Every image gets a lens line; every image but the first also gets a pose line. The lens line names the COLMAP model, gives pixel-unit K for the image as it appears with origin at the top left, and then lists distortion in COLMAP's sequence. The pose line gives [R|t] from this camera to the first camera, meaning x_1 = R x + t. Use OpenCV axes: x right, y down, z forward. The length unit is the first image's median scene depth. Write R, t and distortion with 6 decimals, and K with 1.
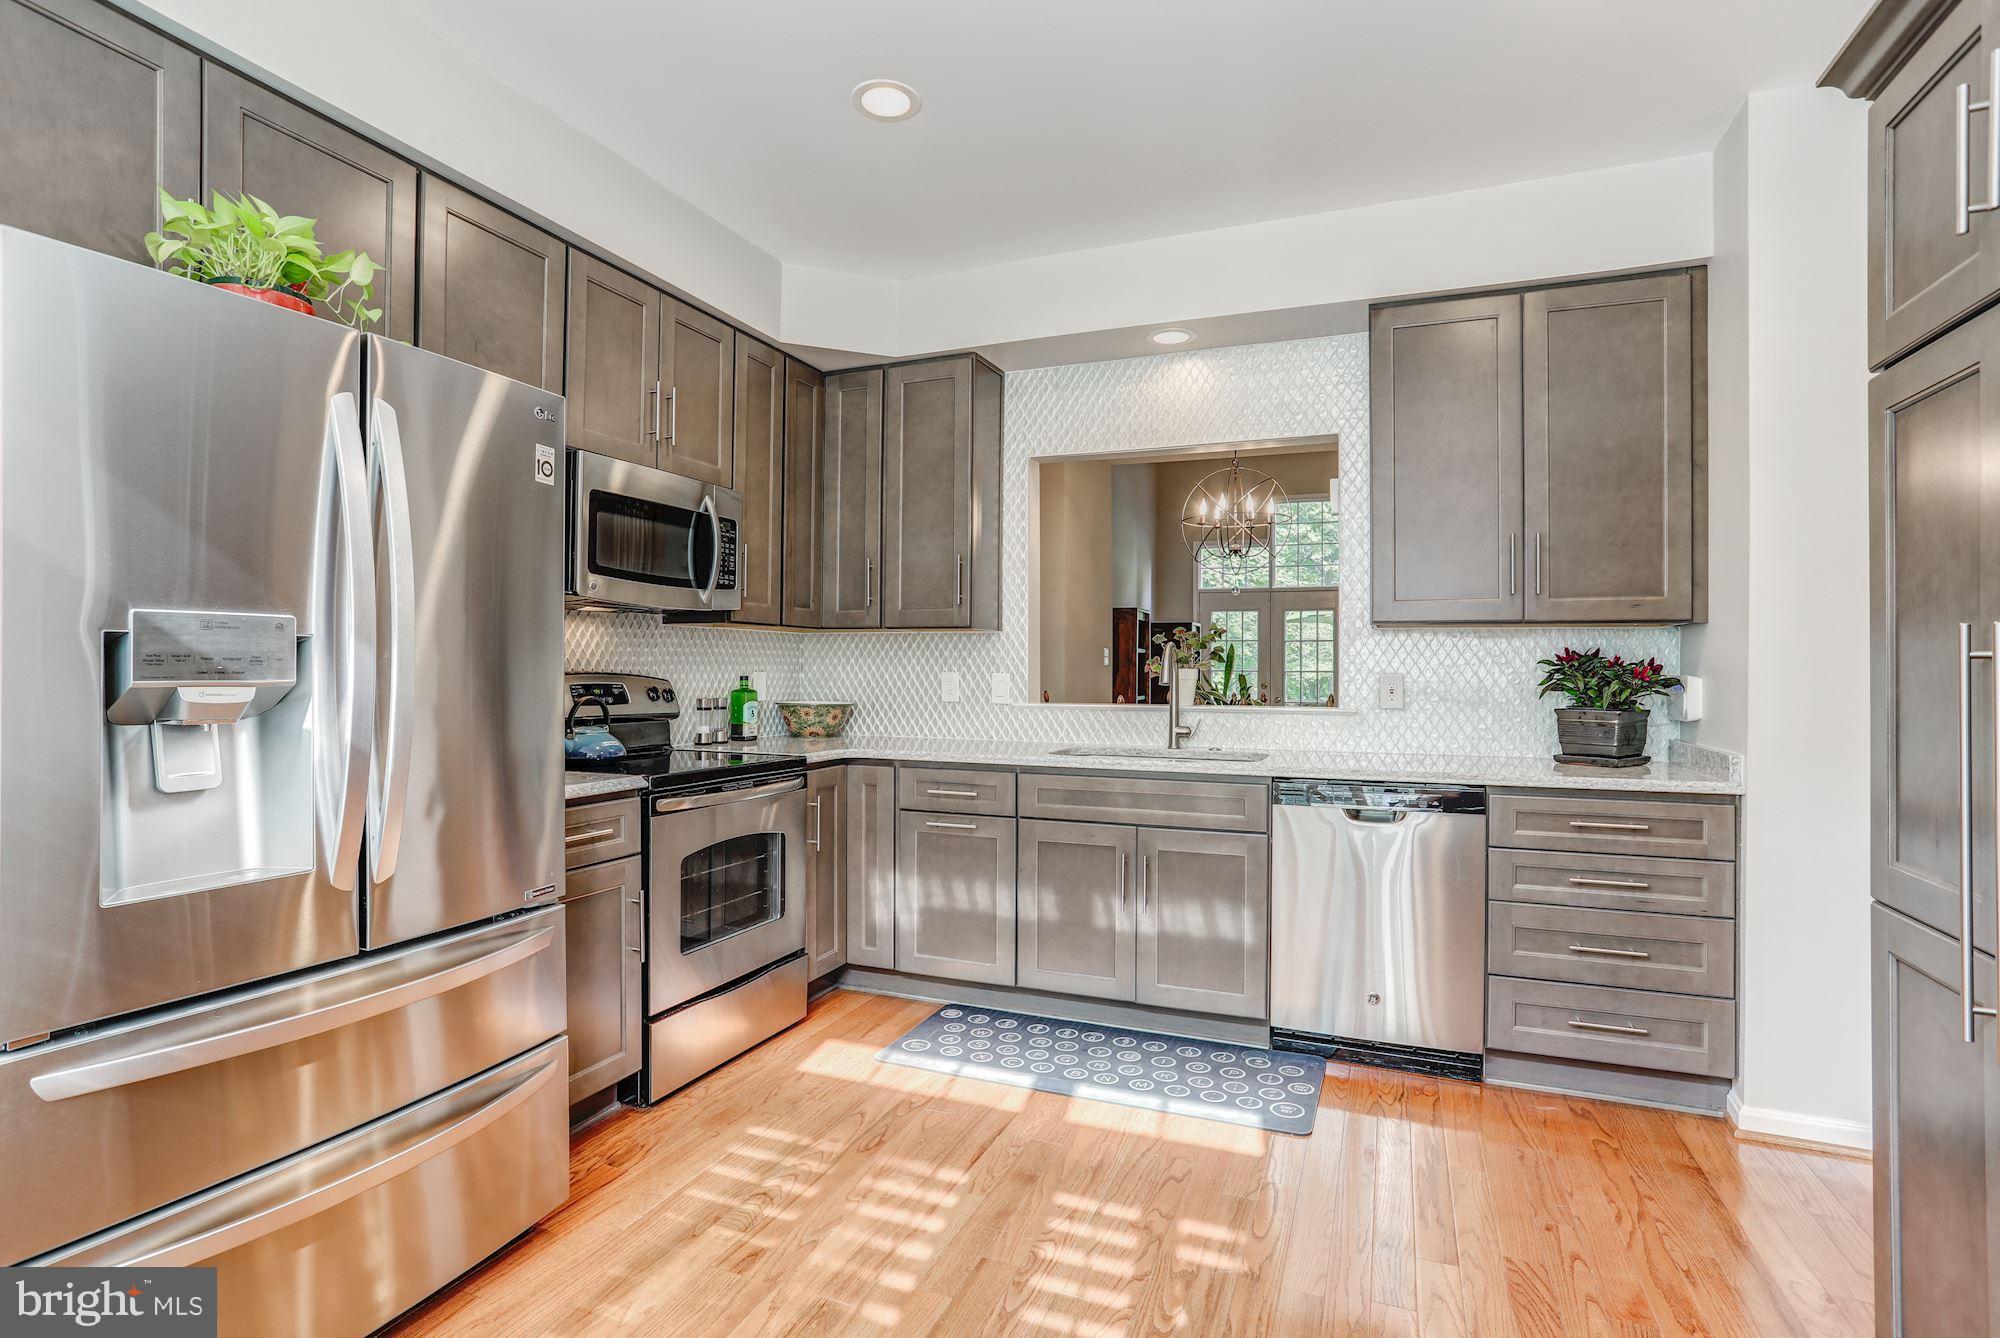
lens RADIAL K [[989.0, 0, 1003.3], [0, 989.0, 660.9], [0, 0, 1]] dist [-0.069367, 0.038697]
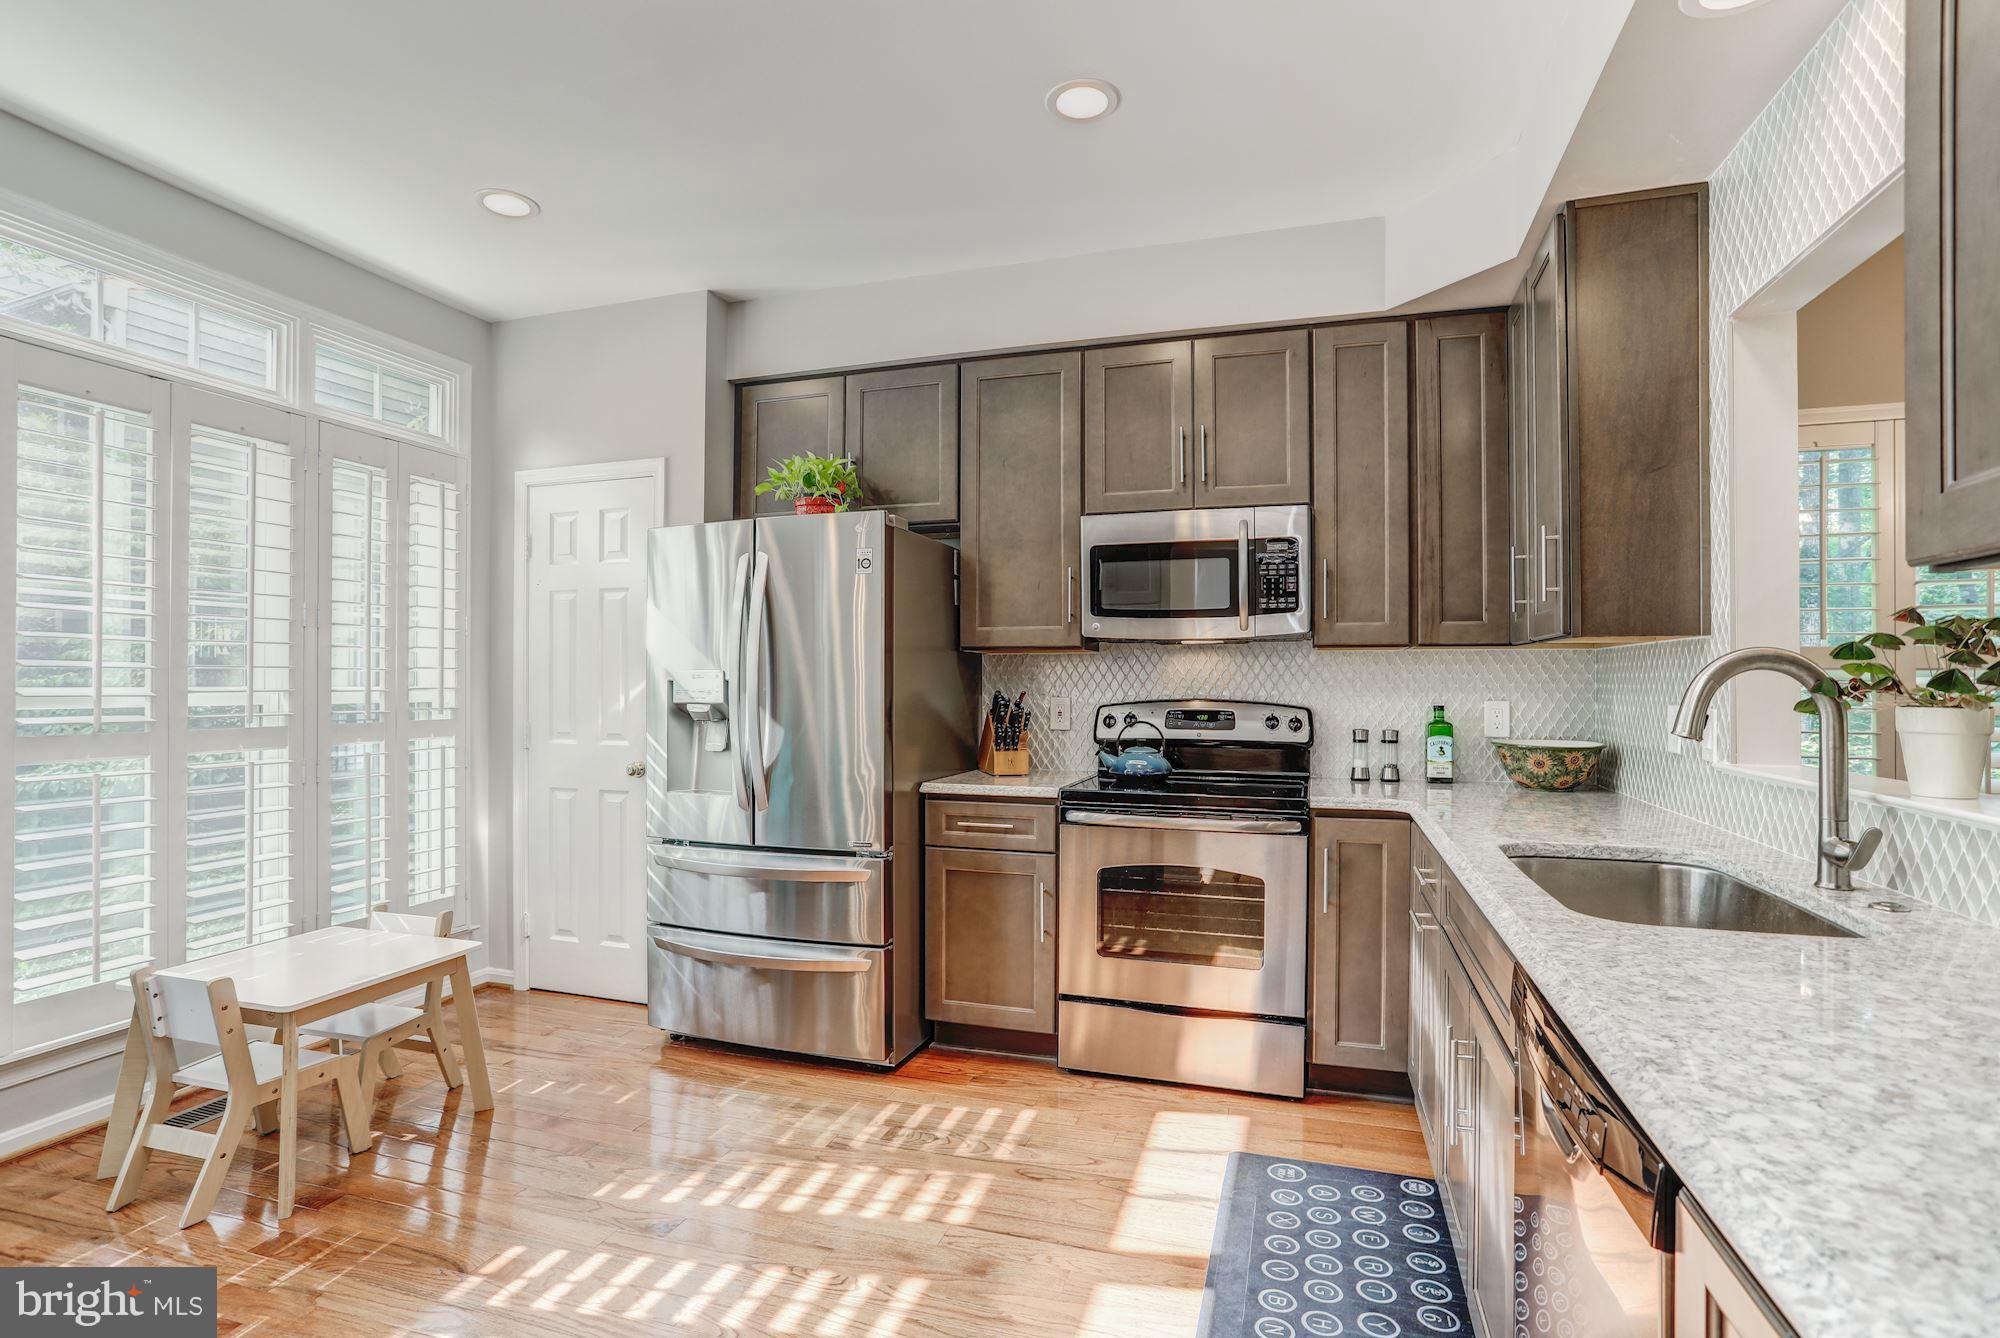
lens RADIAL K [[977.3, 0, 998.4], [0, 977.3, 675.3], [0, 0, 1]] dist [-0.066377, 0.036368]
pose [[0.073061, -0.013717, -0.997233, 0.654945], [0.004821, 0.999899, -0.013400, -0.002030], [0.997316, -0.003829, 0.073120, 0.690459]]
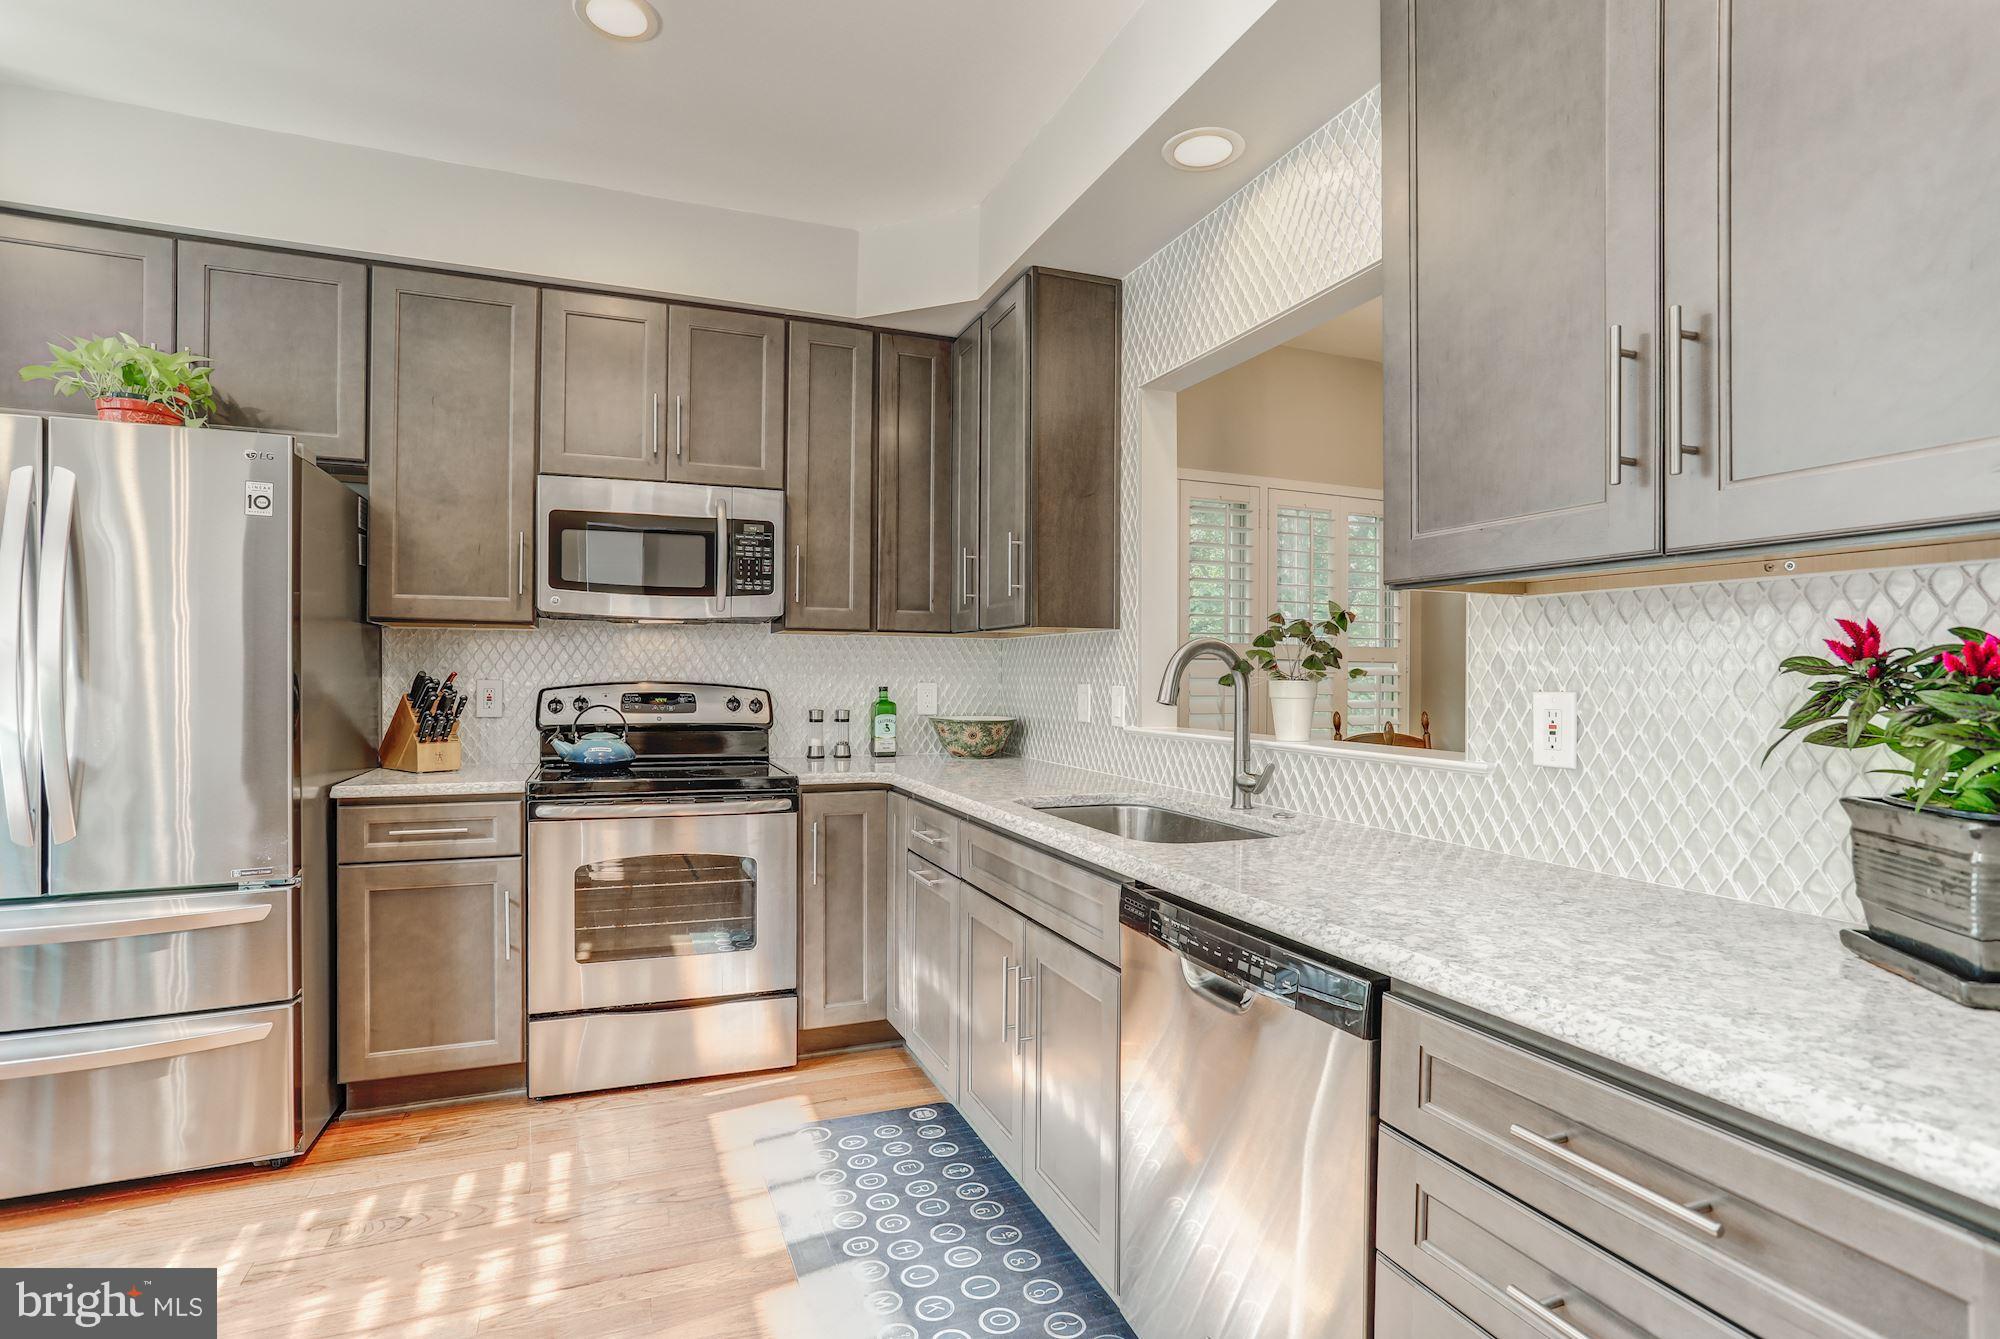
lens RADIAL K [[987.1, 0, 1002.3], [0, 987.1, 676.6], [0, 0, 1]] dist [-0.071343, 0.039537]
pose [[0.696920, -0.000277, -0.717149, 0.590888], [0.002686, 0.999994, 0.002223, 0.004745], [0.717144, -0.003476, 0.696917, 0.529959]]
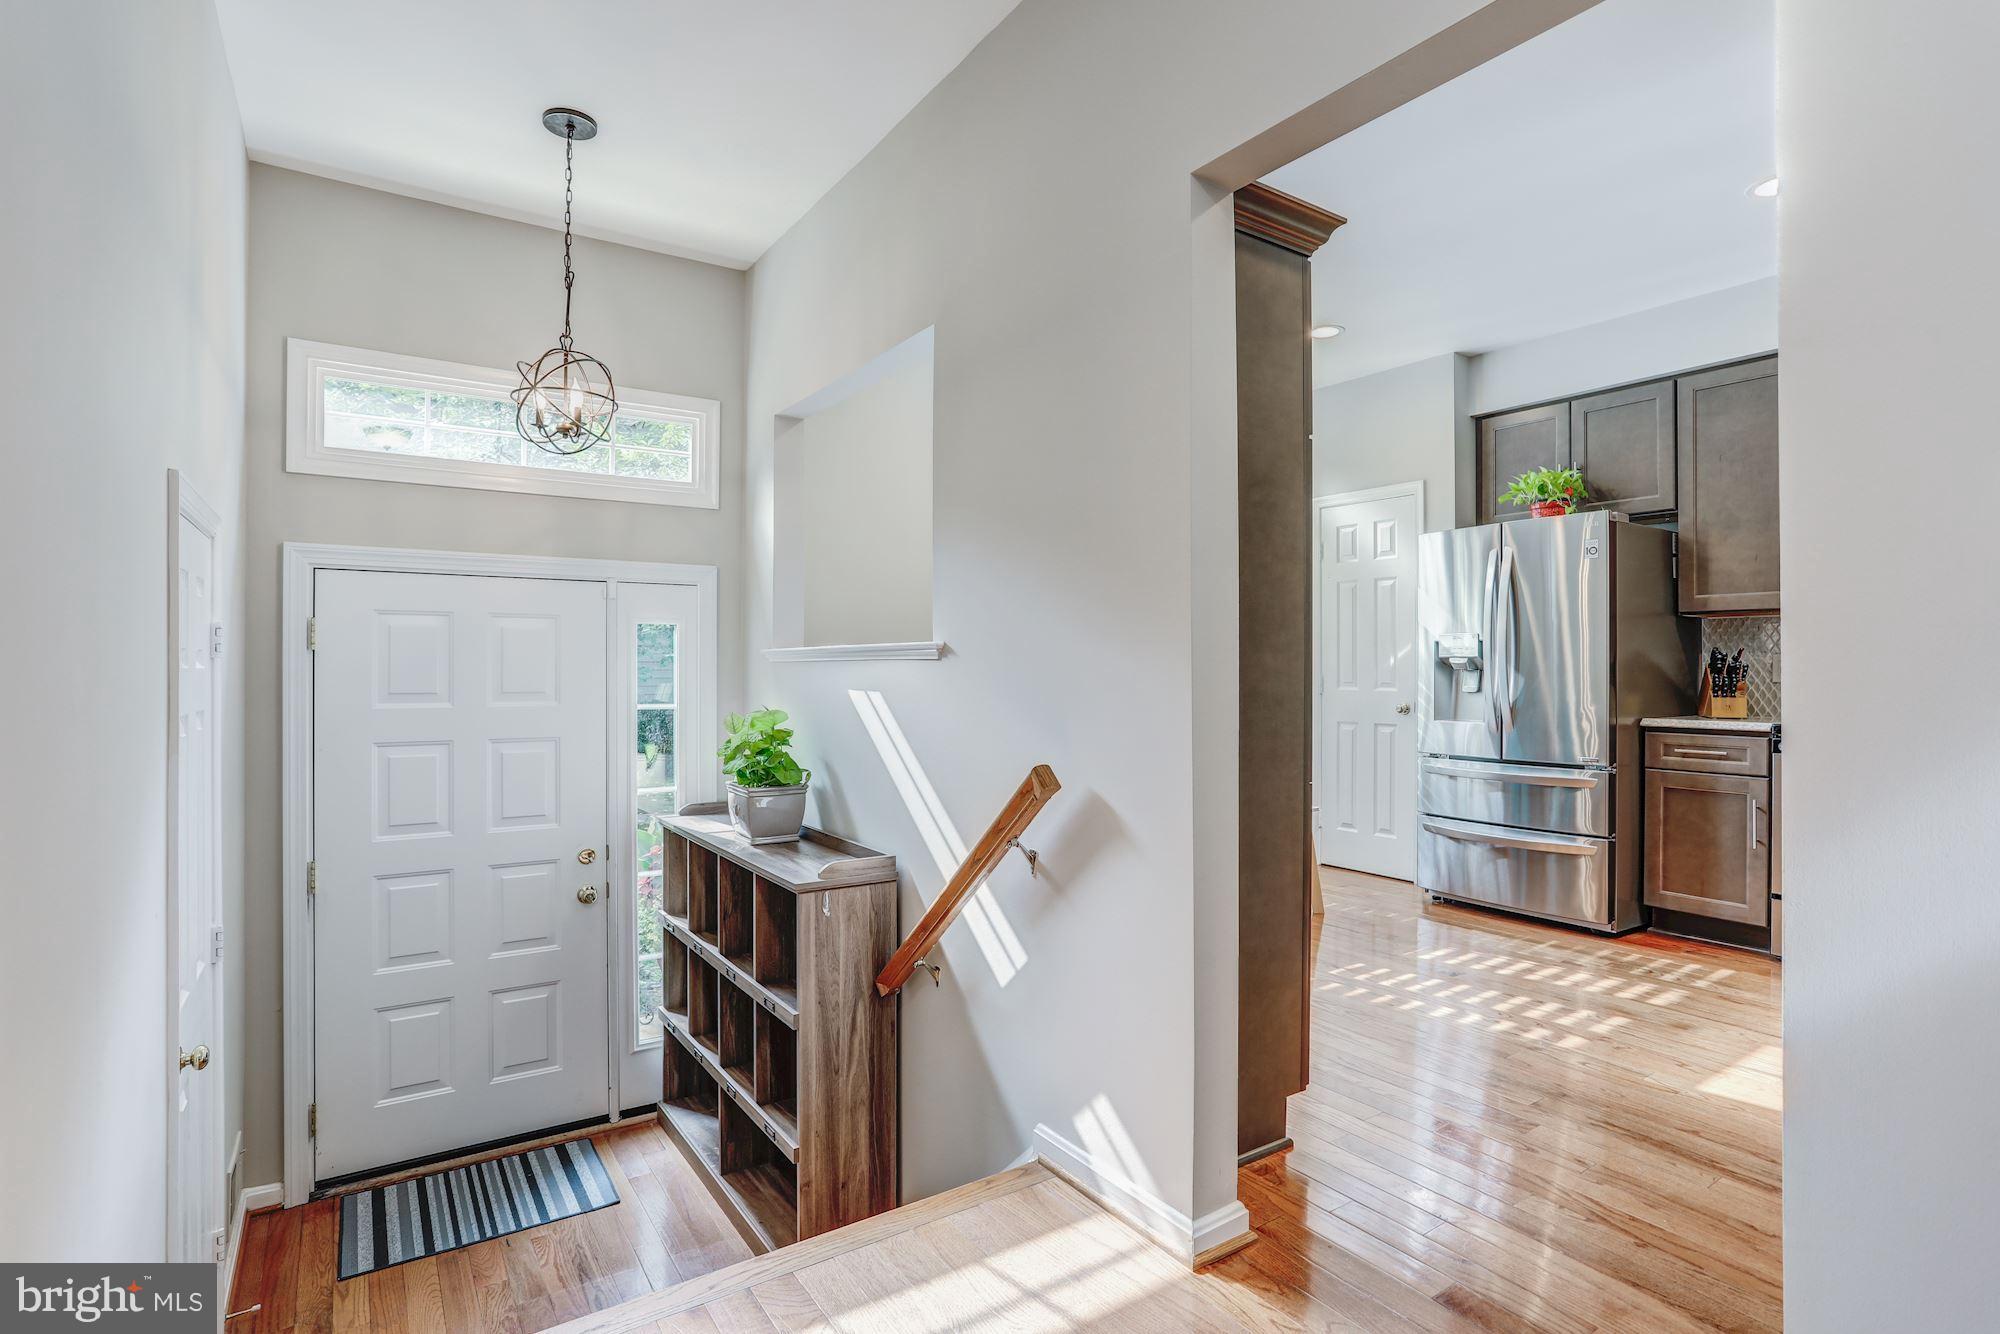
lens RADIAL K [[989.0, 0, 1003.3], [0, 989.0, 658.9], [0, 0, 1]] dist [-0.069367, 0.038697]
pose [[-0.571565, -0.013740, -0.820442, 1.175345], [-0.001725, 0.999878, -0.015544, 0.037989], [0.820555, -0.007470, -0.571519, 0.723271]]
